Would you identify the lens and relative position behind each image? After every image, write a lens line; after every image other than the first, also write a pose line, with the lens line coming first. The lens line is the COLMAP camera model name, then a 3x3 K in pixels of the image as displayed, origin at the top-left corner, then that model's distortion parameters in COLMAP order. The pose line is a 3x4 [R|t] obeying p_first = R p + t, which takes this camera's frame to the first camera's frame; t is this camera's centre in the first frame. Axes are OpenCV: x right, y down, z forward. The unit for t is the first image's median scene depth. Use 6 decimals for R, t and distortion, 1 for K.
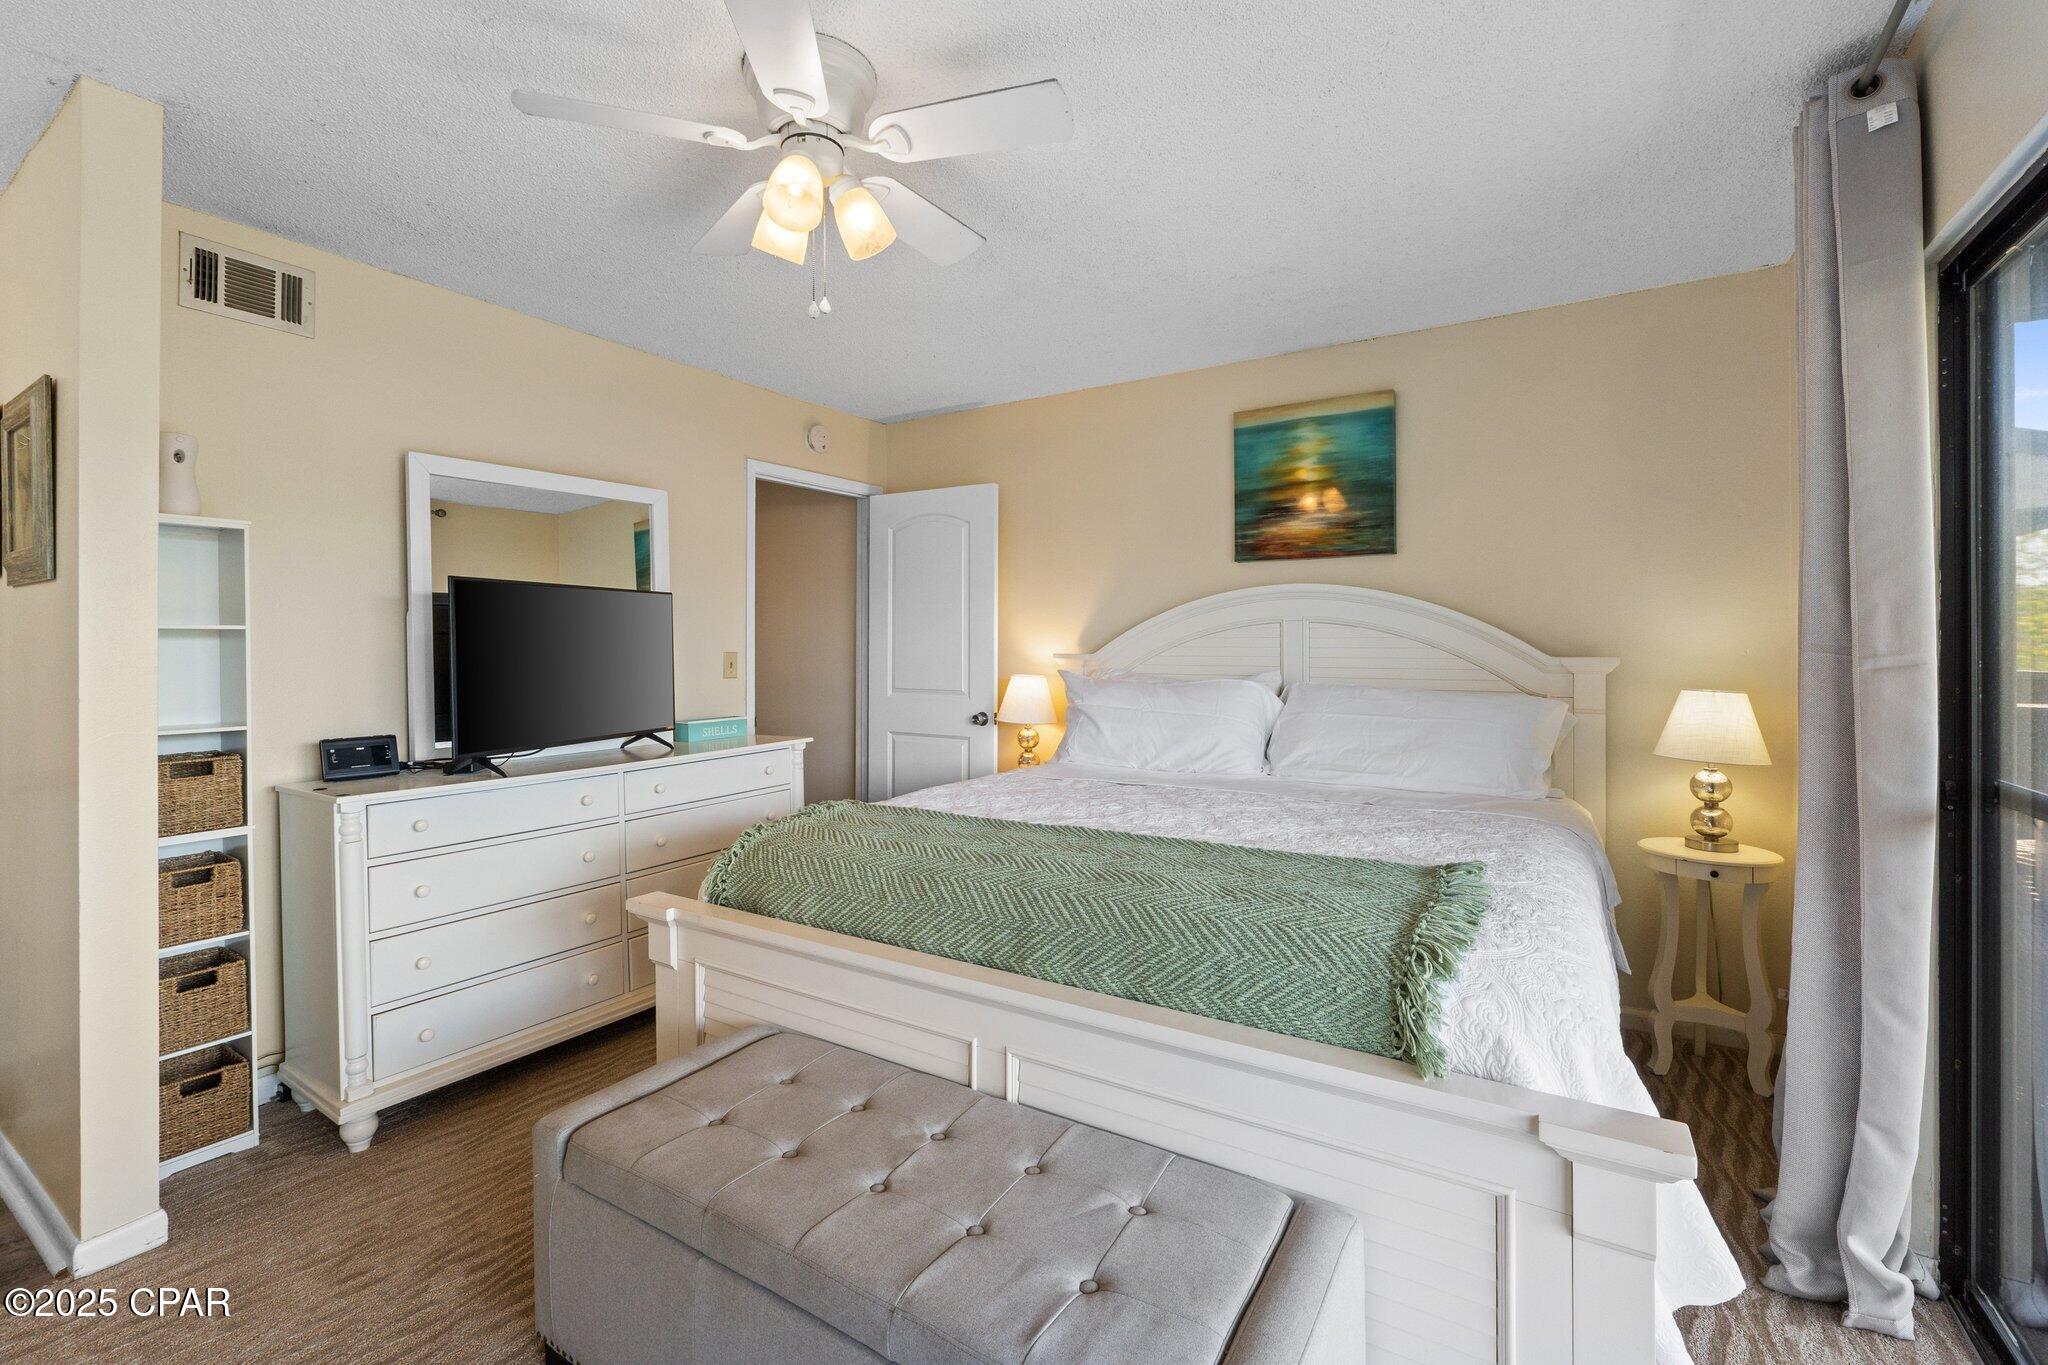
lens RADIAL K [[869.4, 0, 1020.0], [0, 869.4, 642.1], [0, 0, 1]] dist [-0.010173, -0.000287]
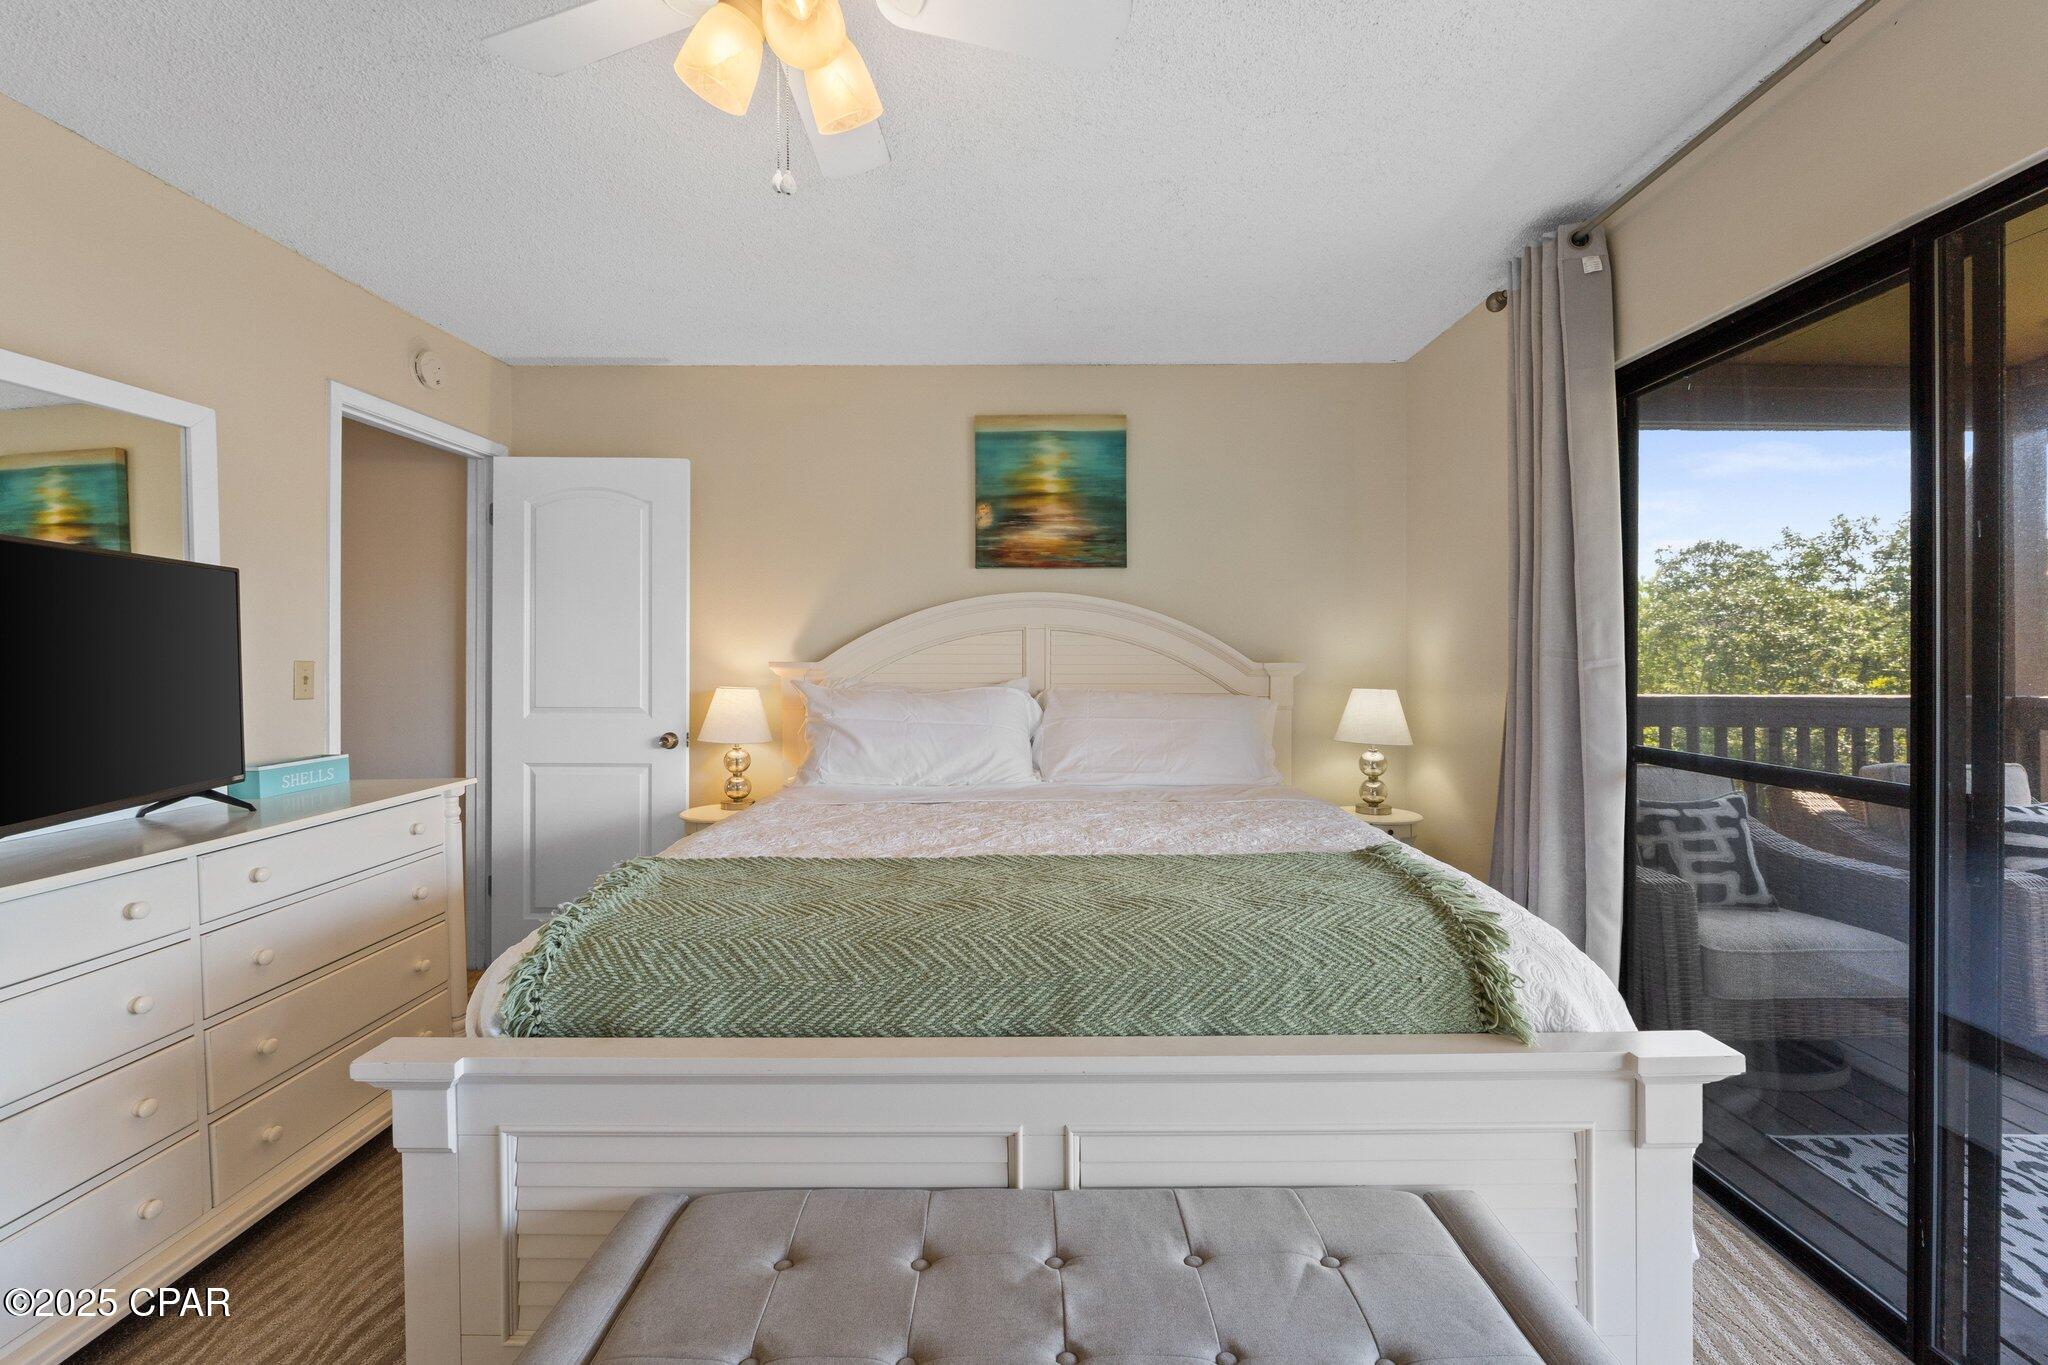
lens RADIAL K [[863.2, 0, 1022.4], [0, 863.2, 654.6], [0, 0, 1]] dist [-0.009569, -0.000056]
pose [[0.850506, 0.001013, 0.525965, -0.239386], [-0.002613, 0.999994, 0.002300, 0.003960], [-0.525959, -0.003331, 0.850503, 0.153412]]
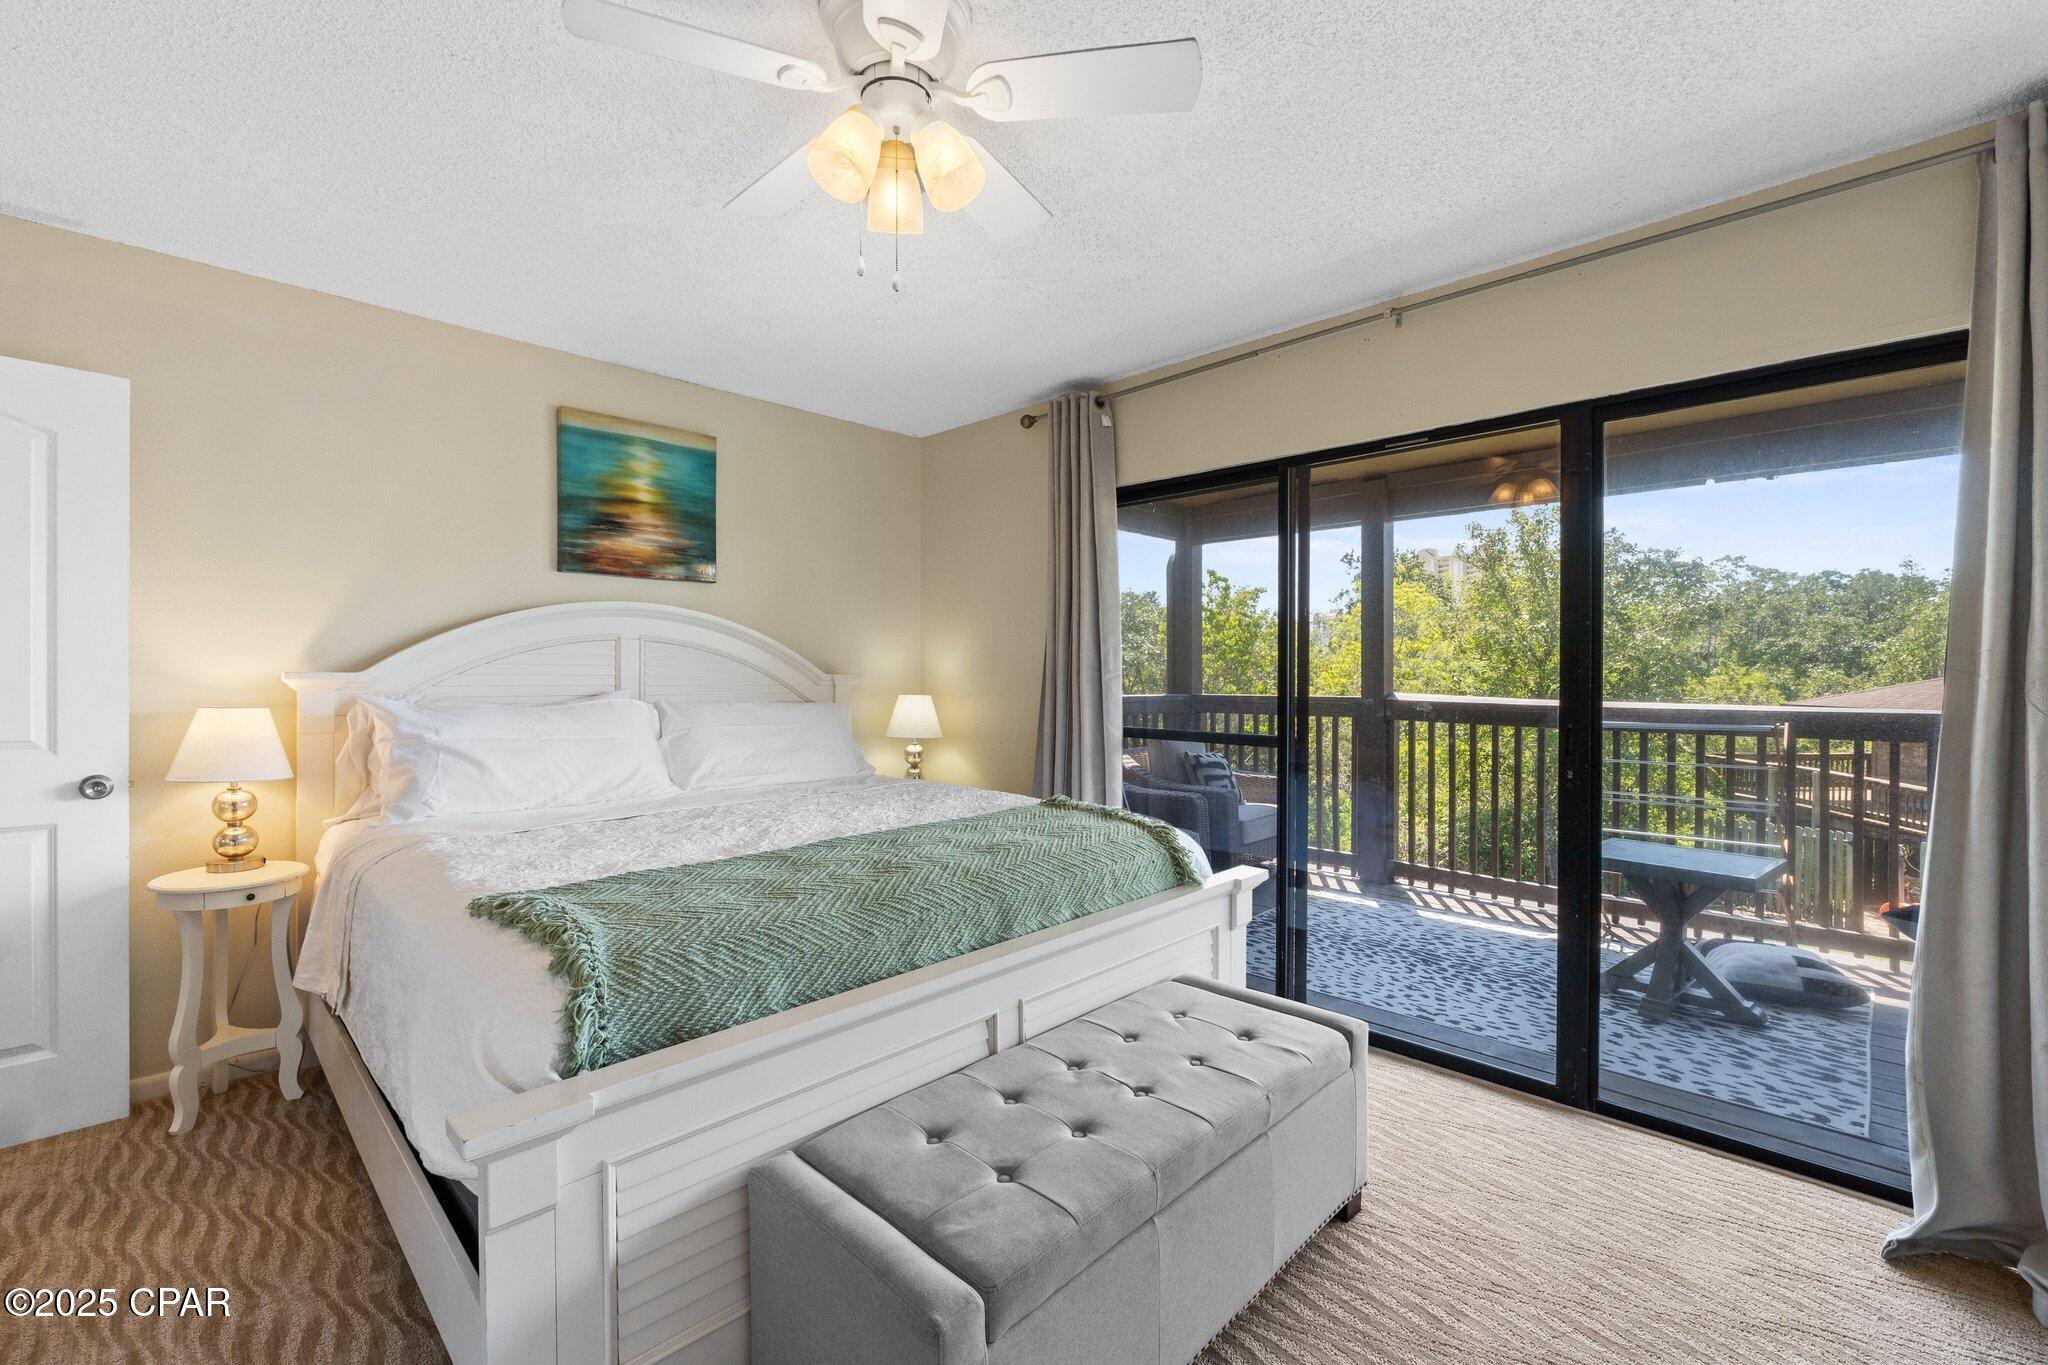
lens RADIAL K [[865.6, 0, 1014.8], [0, 865.6, 678.0], [0, 0, 1]] dist [-0.010328, 0.000140]
pose [[0.218499, -0.006921, 0.975813, -0.574325], [-0.011382, 0.999889, 0.009641, 0.005904], [-0.975771, -0.013213, 0.218396, 0.367430]]
